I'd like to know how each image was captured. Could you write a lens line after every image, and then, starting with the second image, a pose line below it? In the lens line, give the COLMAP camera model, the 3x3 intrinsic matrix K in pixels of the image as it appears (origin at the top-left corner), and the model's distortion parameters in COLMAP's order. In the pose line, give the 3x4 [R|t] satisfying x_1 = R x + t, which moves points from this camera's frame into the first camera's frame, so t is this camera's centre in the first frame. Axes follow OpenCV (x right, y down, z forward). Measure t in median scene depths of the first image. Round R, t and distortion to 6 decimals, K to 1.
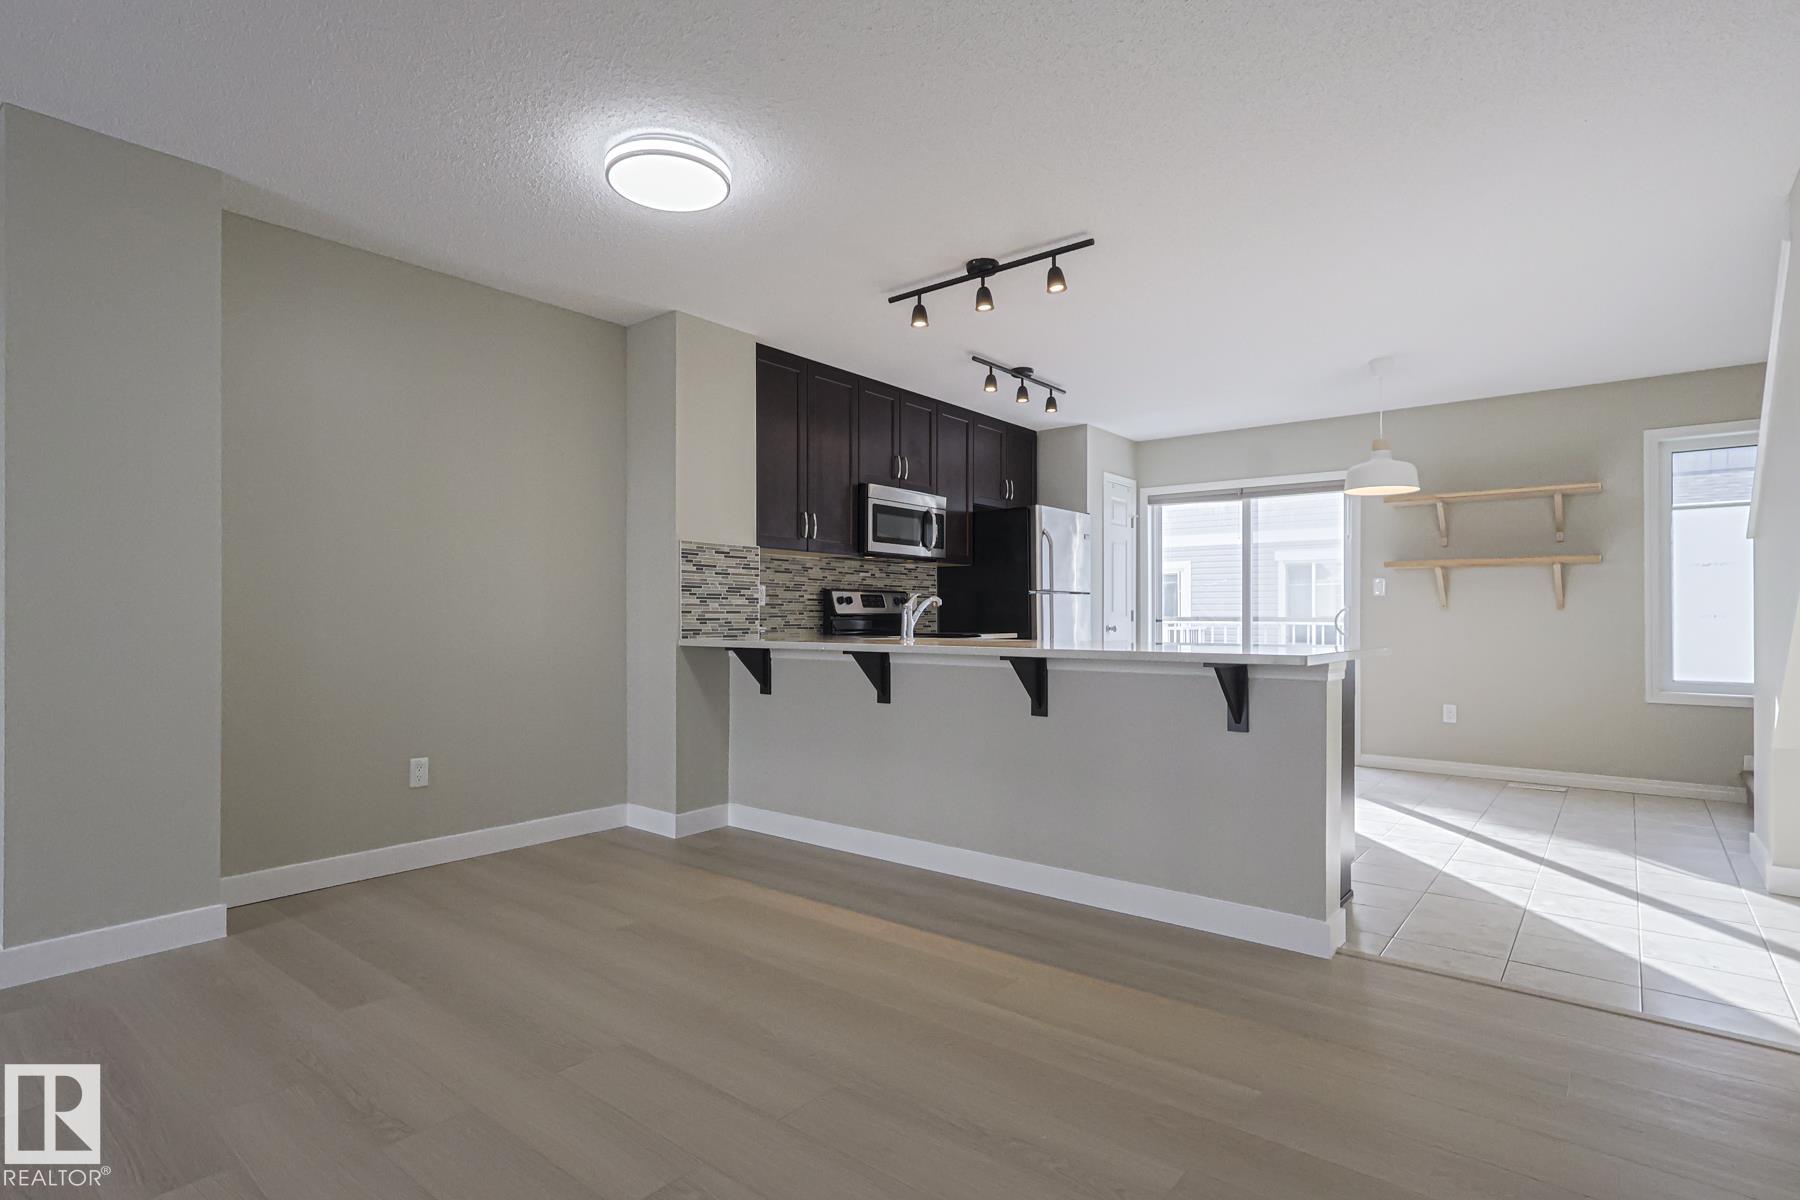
lens RADIAL K [[906.3, 0, 901.9], [0, 906.3, 607.8], [0, 0, 1]] dist [-0.005057, 0.002986]
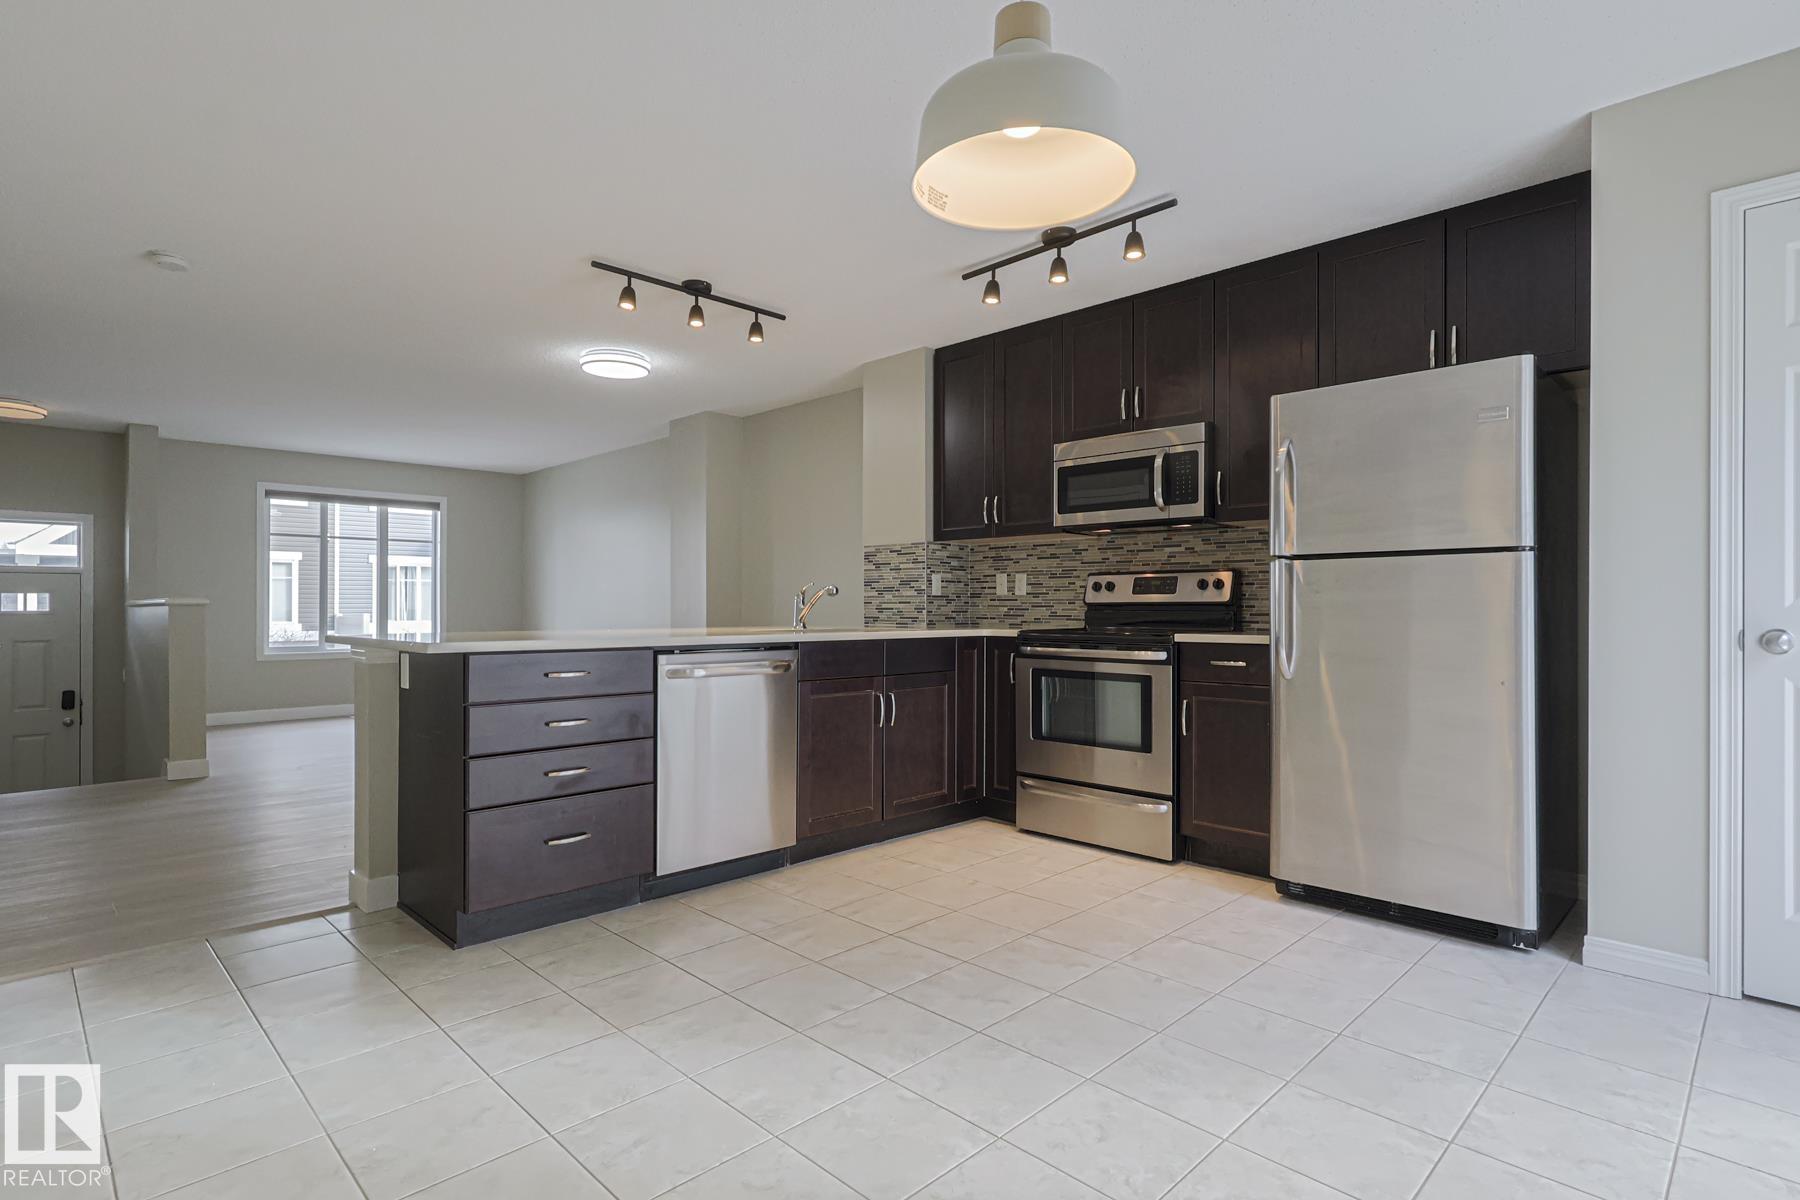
lens RADIAL K [[906.3, 0, 896.2], [0, 906.3, 602.5], [0, 0, 1]] dist [-0.005057, 0.002986]
pose [[-0.144296, -0.002961, -0.989530, 0.835786], [0.009304, 0.999947, -0.004349, 0.008569], [0.989491, -0.009834, -0.144261, 1.025382]]
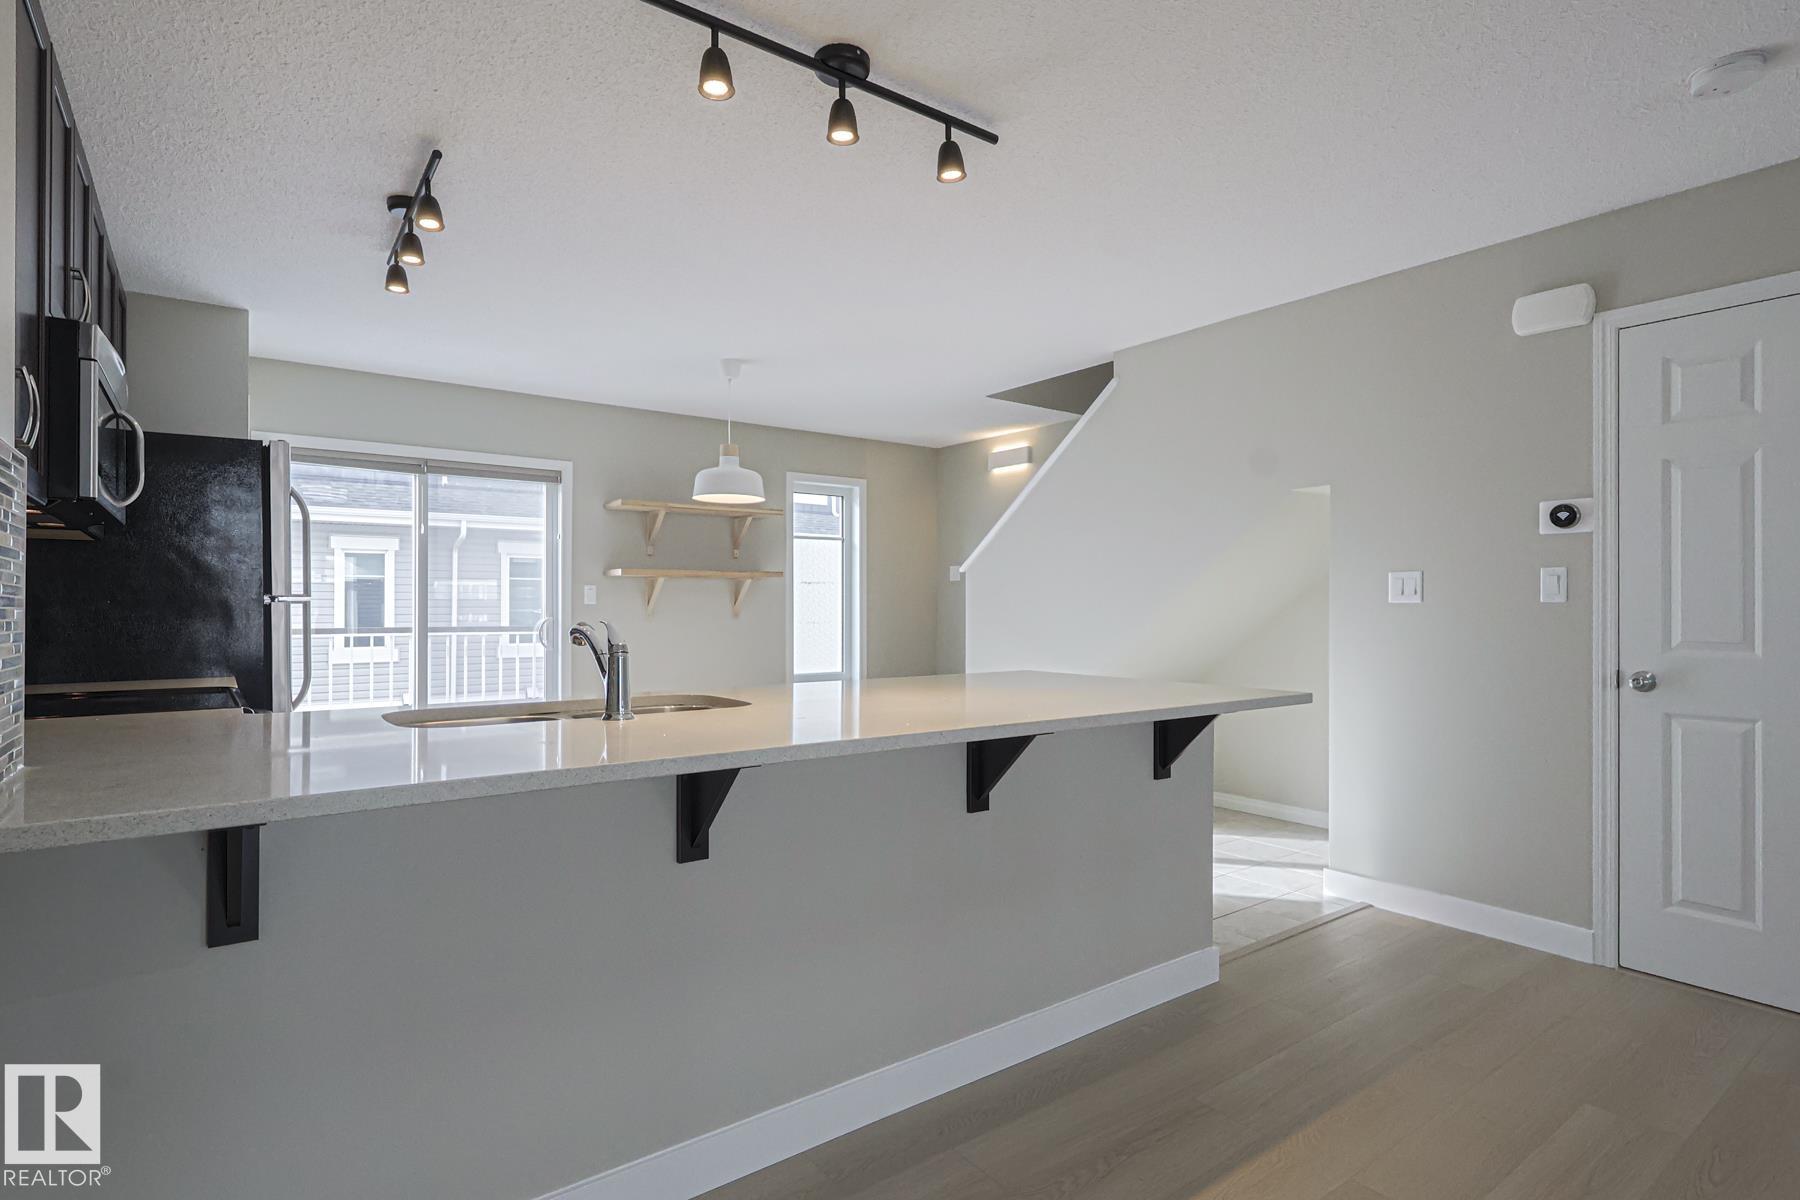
lens RADIAL K [[906.3, 0, 887.4], [0, 906.3, 608.3], [0, 0, 1]] dist [-0.005057, 0.002986]
pose [[0.255040, -0.003409, 0.966924, -0.311063], [-0.008639, 0.999946, 0.005805, -0.019795], [-0.966892, -0.009834, 0.254997, 0.546209]]
